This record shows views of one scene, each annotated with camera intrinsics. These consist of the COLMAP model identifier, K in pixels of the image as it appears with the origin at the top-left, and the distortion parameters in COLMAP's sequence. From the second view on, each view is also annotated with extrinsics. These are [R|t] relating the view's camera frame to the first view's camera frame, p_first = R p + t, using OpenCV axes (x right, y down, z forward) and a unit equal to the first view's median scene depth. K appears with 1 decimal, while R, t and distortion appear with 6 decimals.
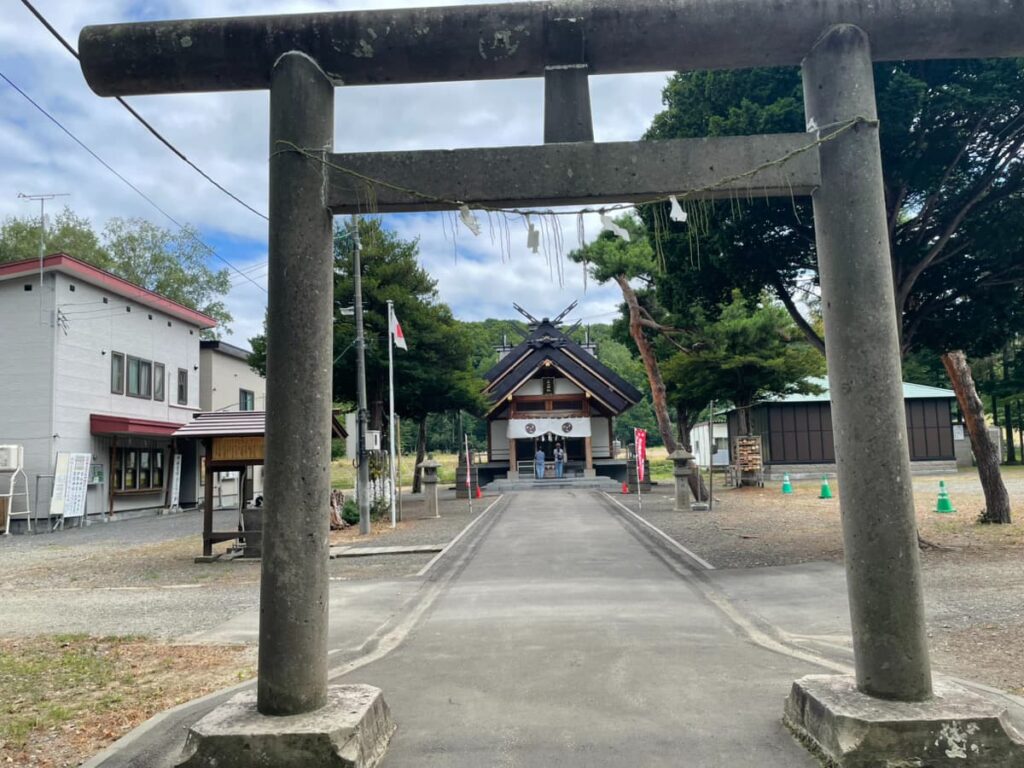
lens RADIAL K [[772.8, 0, 512.0], [0, 772.8, 384.0], [0, 0, 1]] dist [0.109368, -0.159489]
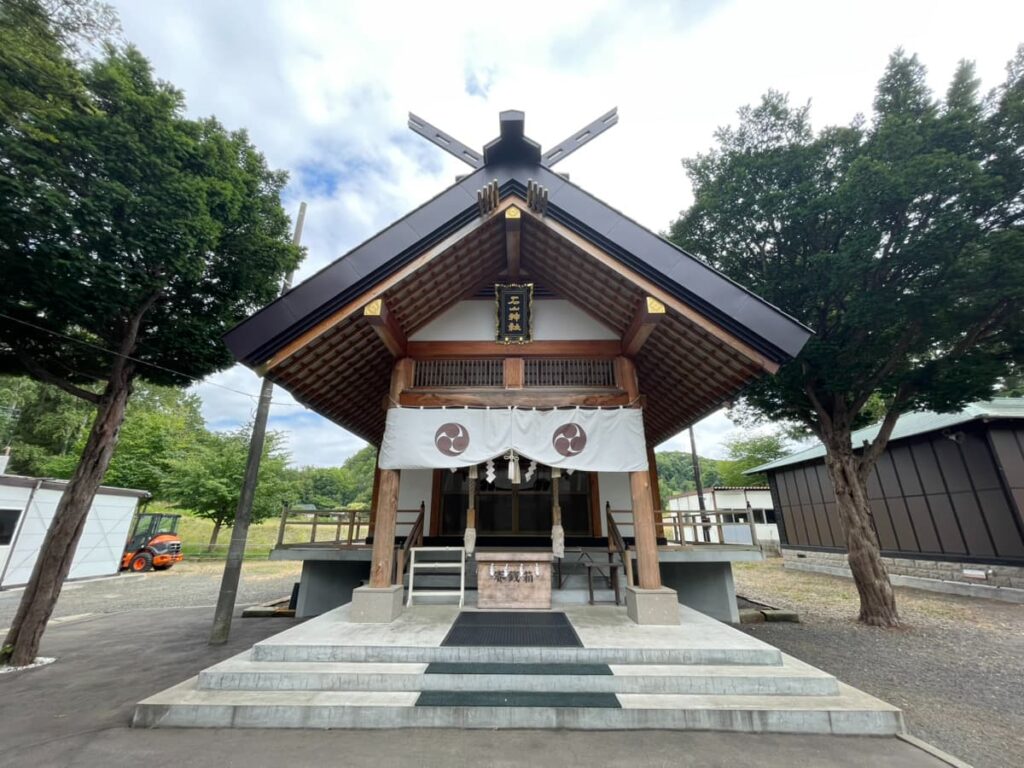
lens RADIAL K [[411.8, 0, 512.0], [0, 411.8, 384.0], [0, 0, 1]] dist [-0.000975, 0.000193]
pose [[0.999237, 0.036716, 0.013329, 0.057334], [-0.032667, 0.972602, -0.230169, 0.093804], [-0.021414, 0.229558, 0.973059, 1.063884]]
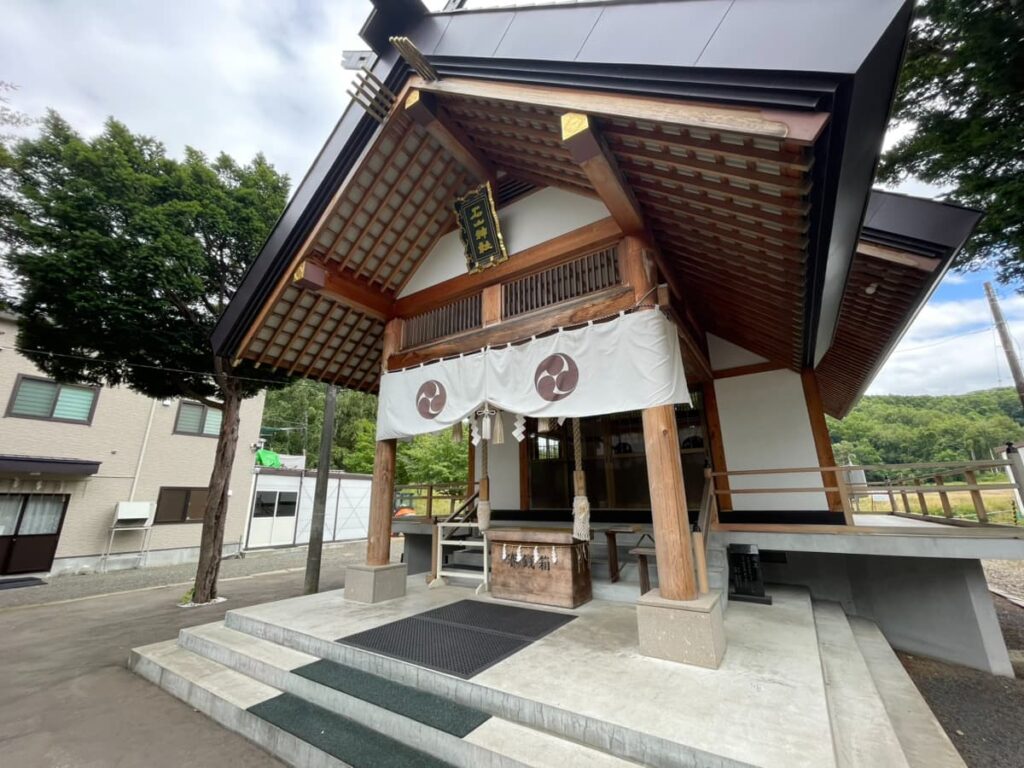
lens RADIAL K [[411.8, 0, 512.0], [0, 411.8, 384.0], [0, 0, 1]] dist [-0.000975, 0.000193]
pose [[0.854656, -0.123394, -0.504318, 0.152356], [0.039560, 0.984000, -0.173719, 0.099795], [0.517685, 0.128519, 0.845864, 1.141834]]
